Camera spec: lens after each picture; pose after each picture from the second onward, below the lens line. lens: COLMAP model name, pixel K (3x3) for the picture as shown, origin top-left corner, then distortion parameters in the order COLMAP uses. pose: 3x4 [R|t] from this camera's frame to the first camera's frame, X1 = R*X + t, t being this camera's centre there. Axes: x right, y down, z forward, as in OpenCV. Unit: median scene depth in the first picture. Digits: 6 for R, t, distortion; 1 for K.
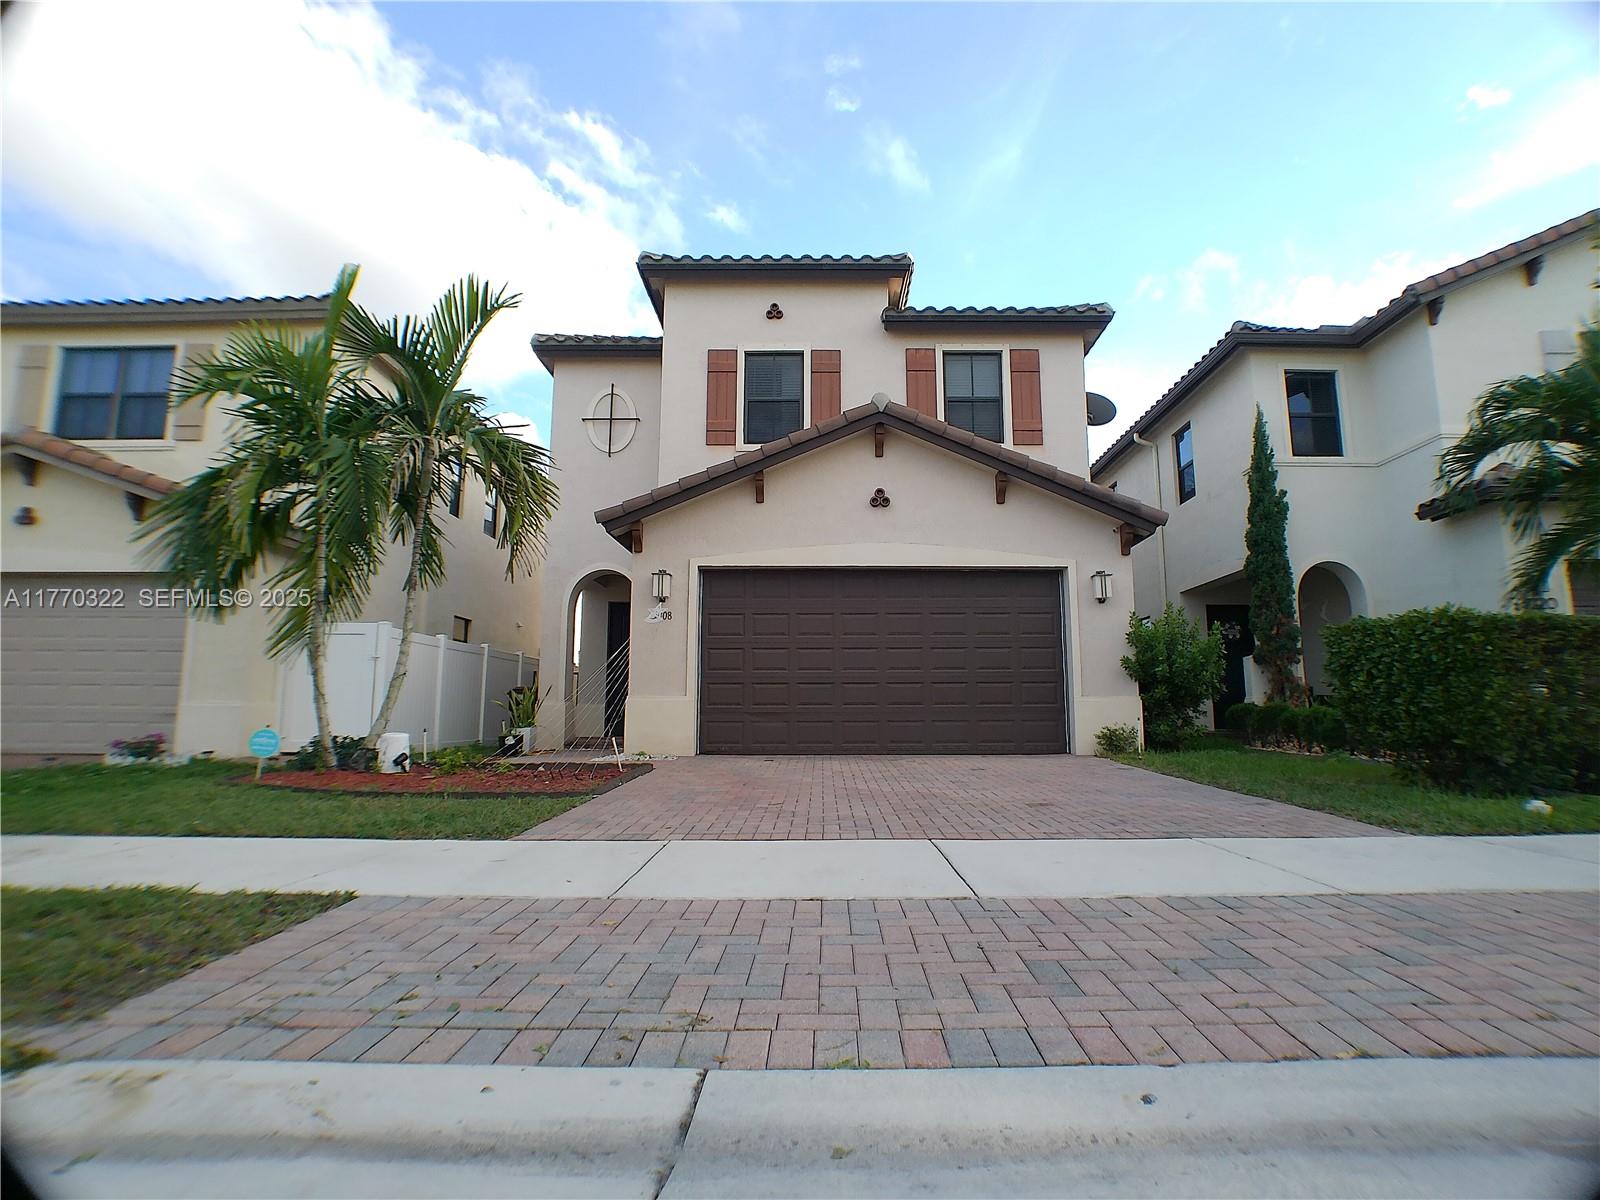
lens RADIAL K [[857.4, 0, 807.1], [0, 857.4, 551.1], [0, 0, 1]] dist [-0.003911, 0.000039]
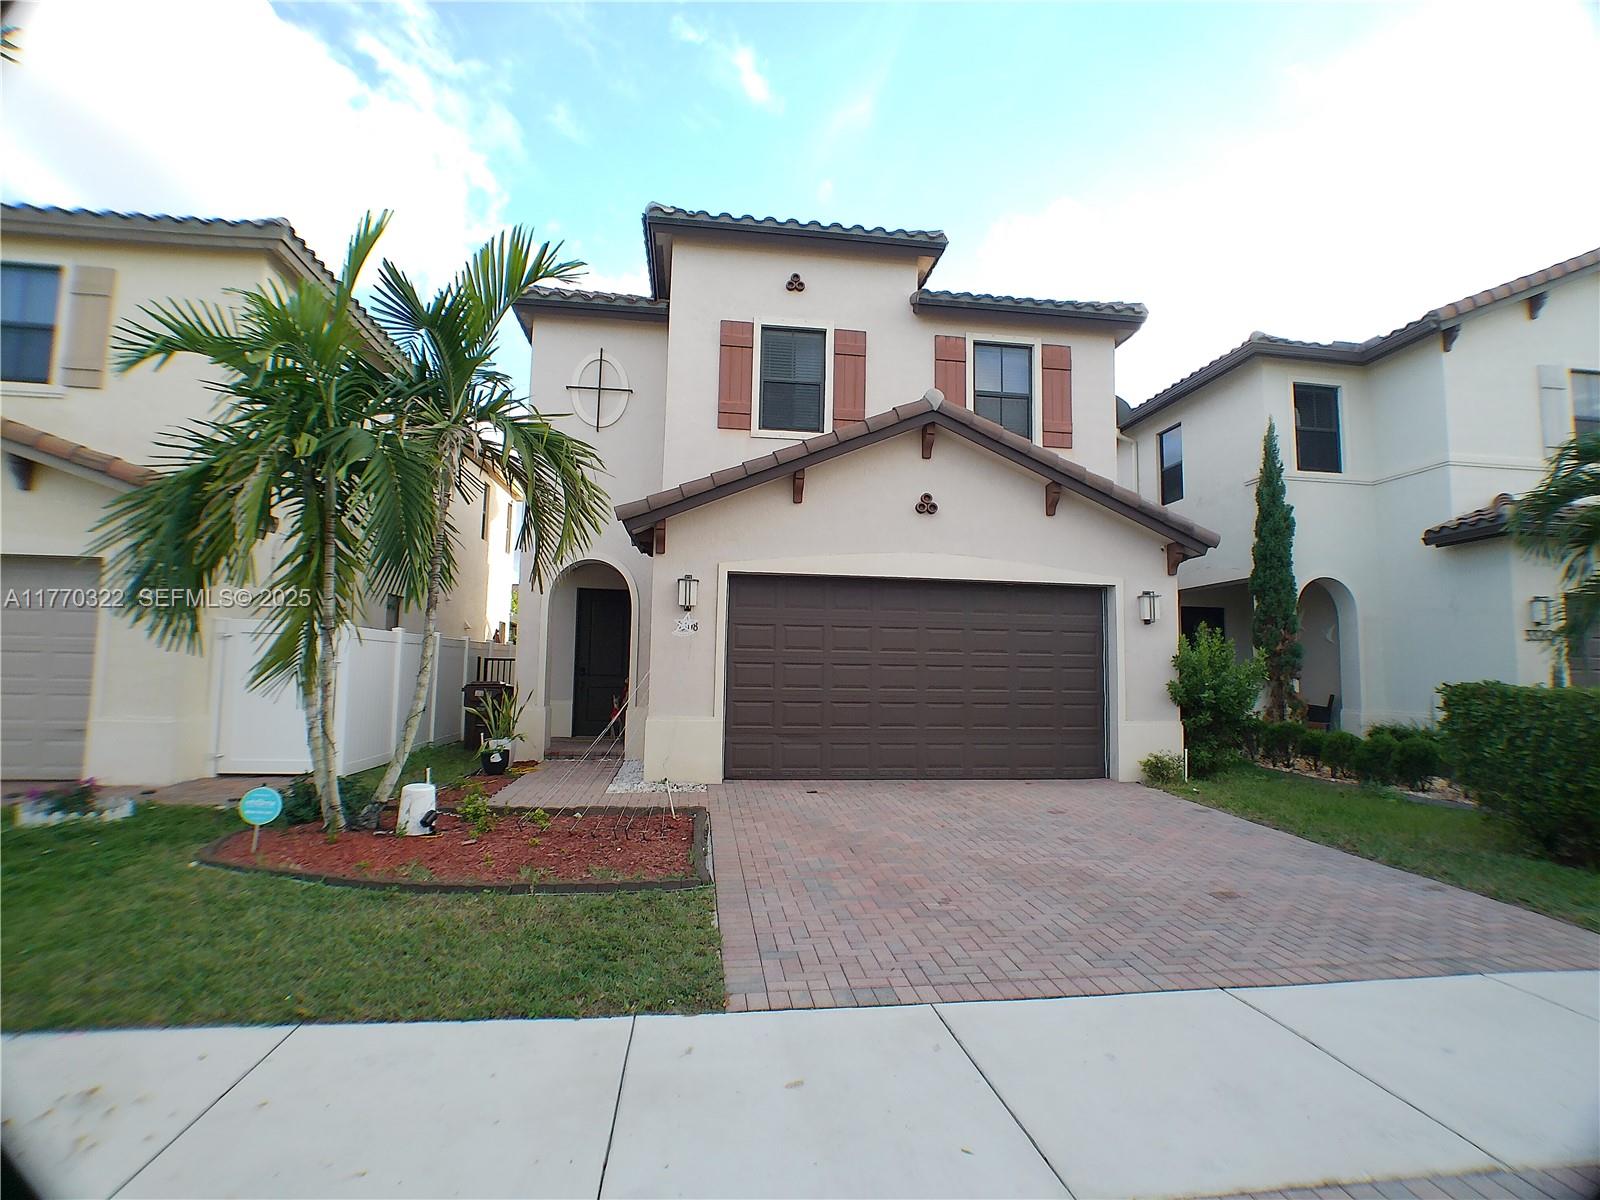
lens RADIAL K [[857.4, 0, 807.1], [0, 857.4, 551.1], [0, 0, 1]] dist [-0.003911, 0.000039]
pose [[0.988709, 0.036368, 0.145368, -0.151628], [-0.044910, 0.997425, 0.055920, -0.049523], [-0.142960, -0.061817, 0.987796, 0.089419]]
